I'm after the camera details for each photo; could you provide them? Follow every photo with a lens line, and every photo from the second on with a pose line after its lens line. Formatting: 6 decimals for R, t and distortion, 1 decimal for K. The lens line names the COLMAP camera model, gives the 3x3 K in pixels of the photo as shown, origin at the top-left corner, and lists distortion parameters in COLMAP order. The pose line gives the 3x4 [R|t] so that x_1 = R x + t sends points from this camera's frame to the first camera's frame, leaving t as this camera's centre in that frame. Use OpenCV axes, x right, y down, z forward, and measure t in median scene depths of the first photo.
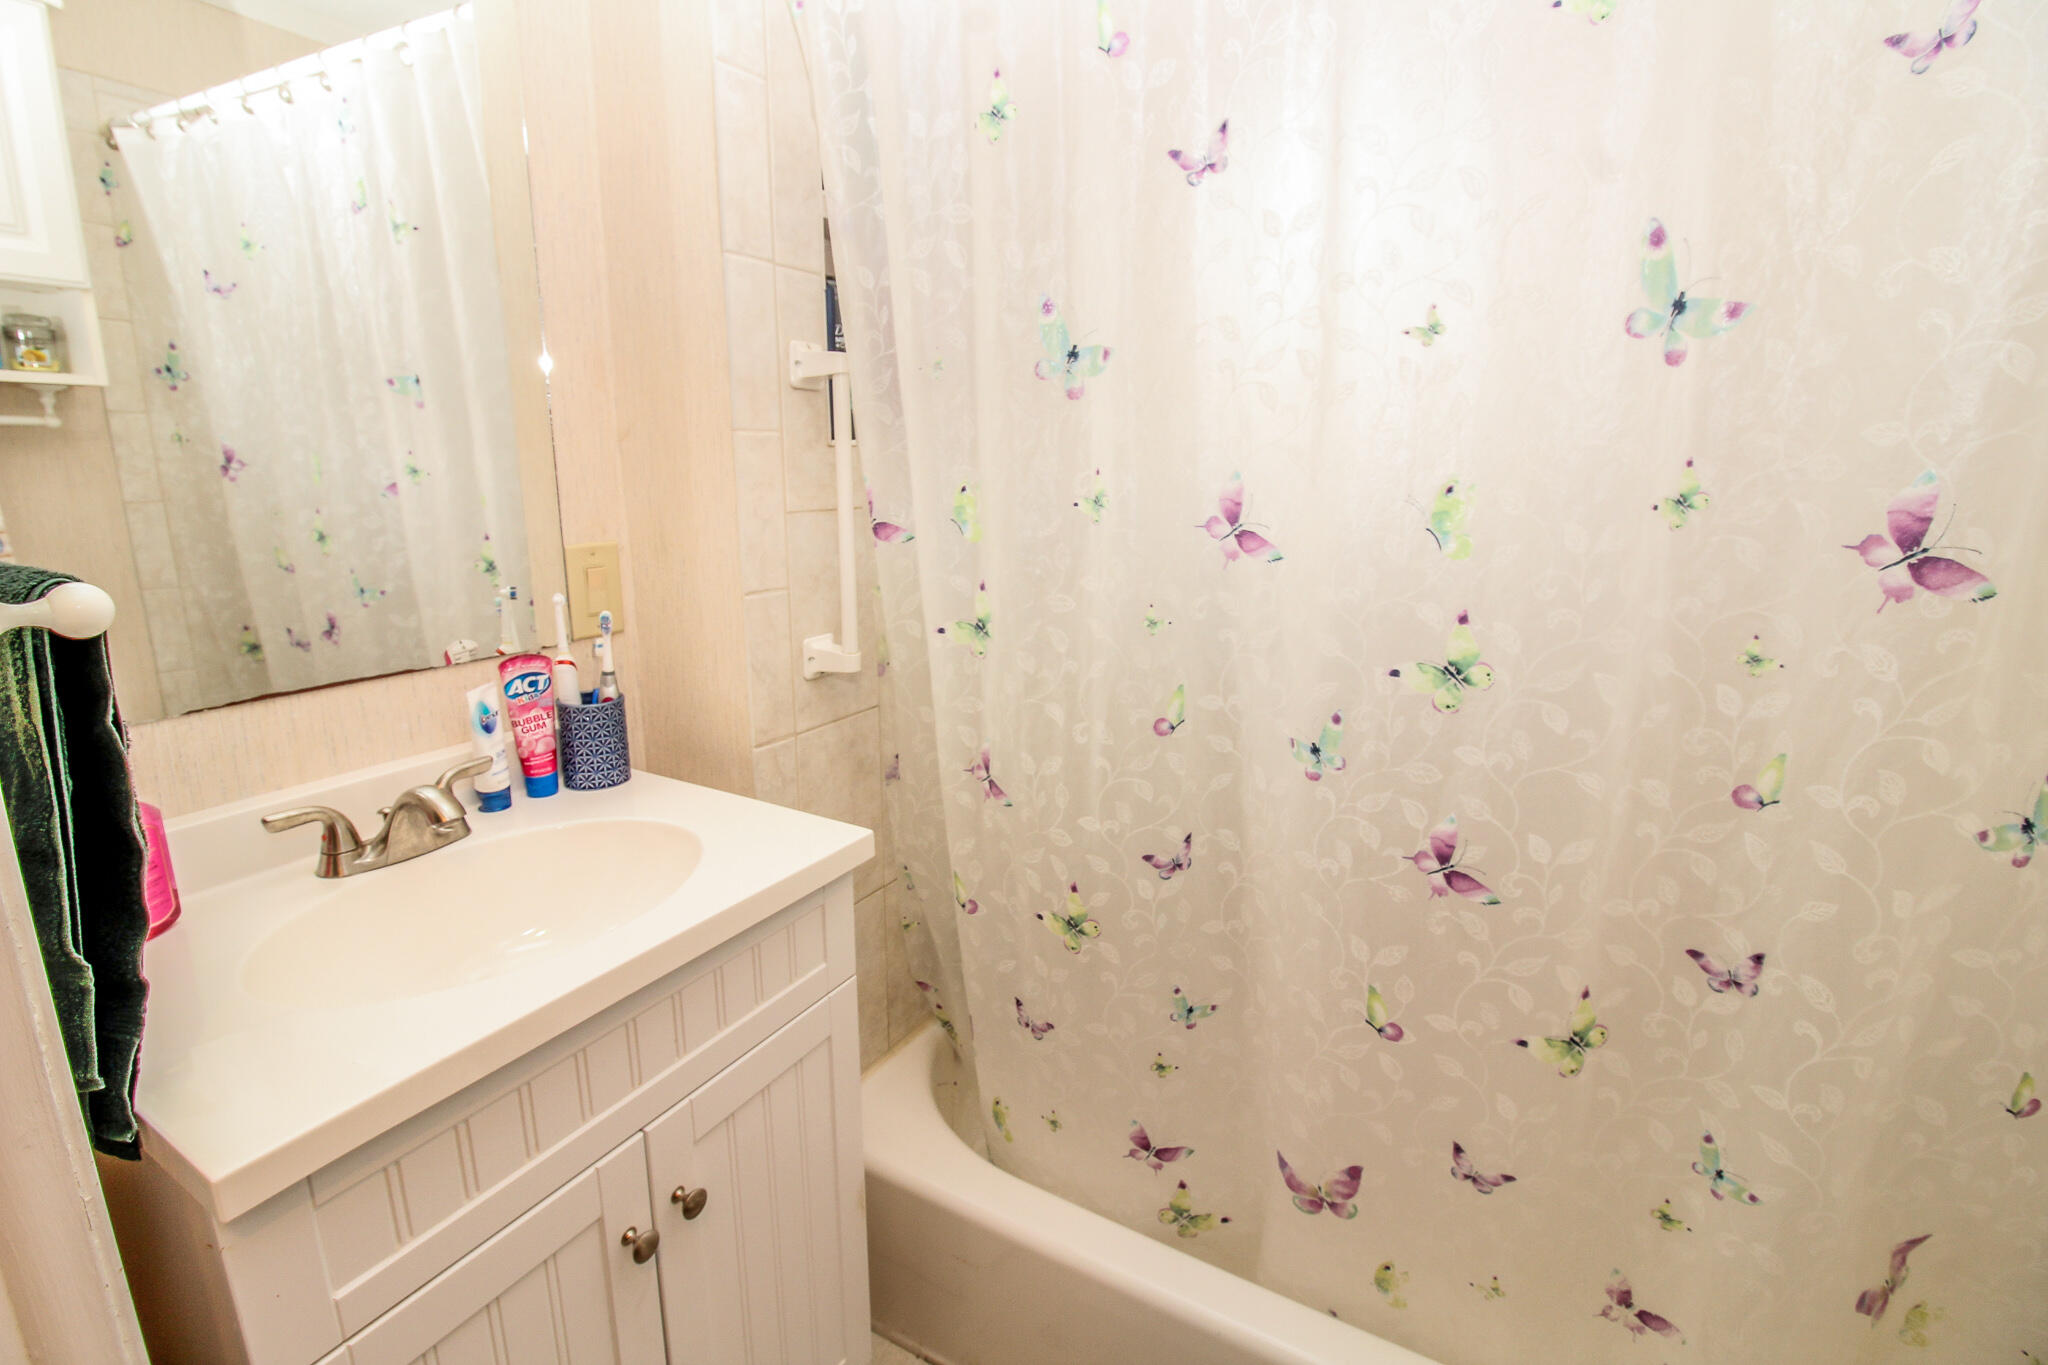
lens RADIAL K [[942.5, 0, 1010.8], [0, 942.5, 677.6], [0, 0, 1]] dist [-0.000040, -0.012272]
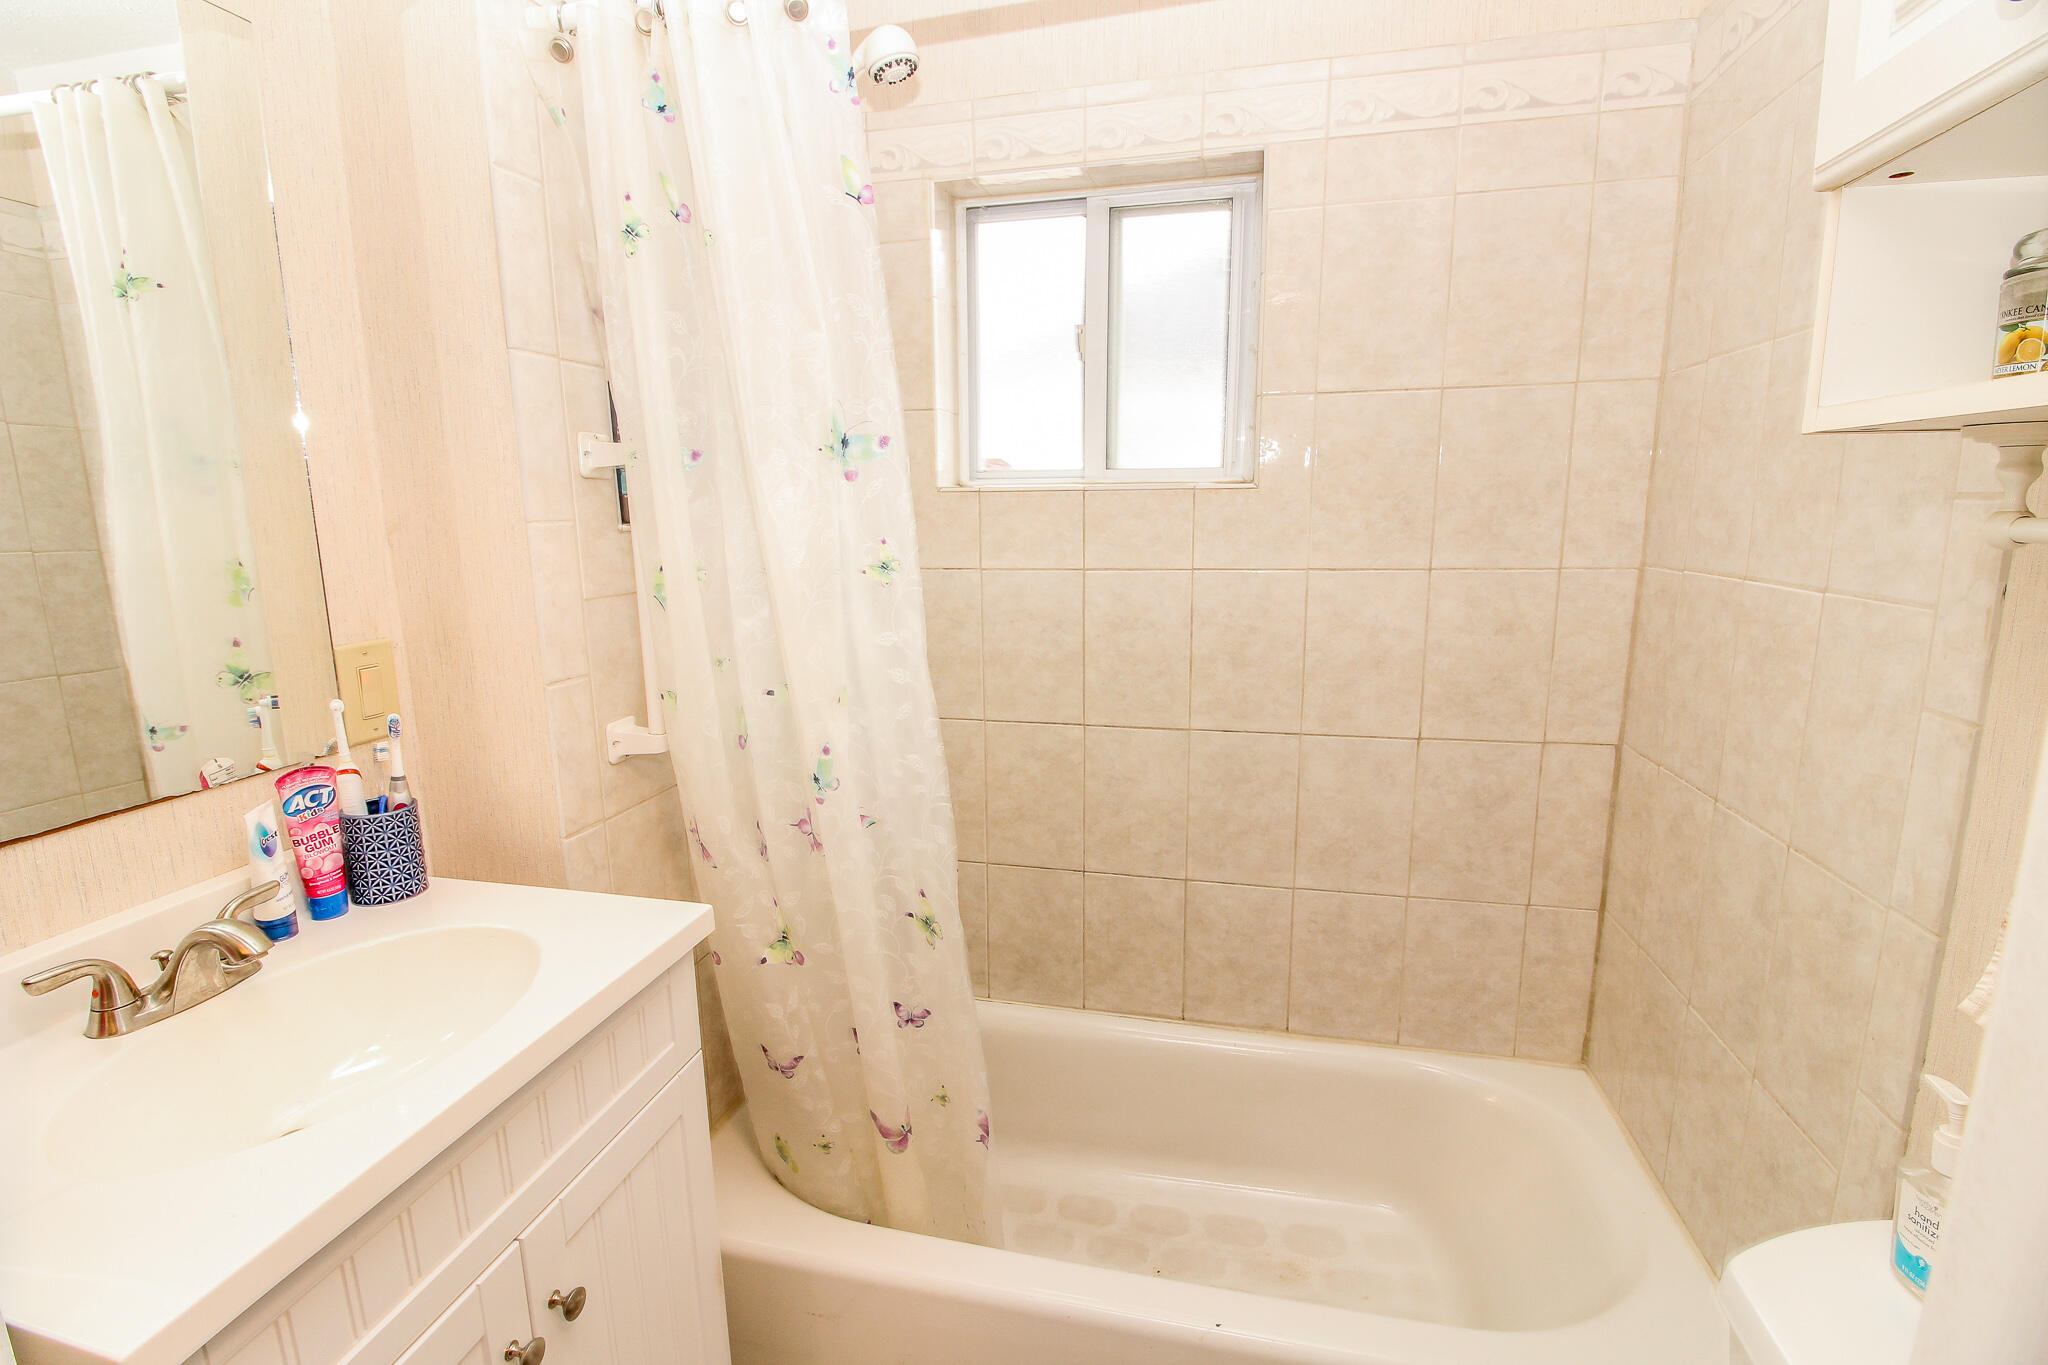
lens RADIAL K [[942.5, 0, 1010.8], [0, 942.5, 677.6], [0, 0, 1]] dist [-0.000040, -0.012272]
pose [[0.958354, -0.072505, 0.276227, -0.093443], [0.086190, 0.995565, -0.037710, -0.017500], [-0.272267, 0.059947, 0.960352, -0.091330]]
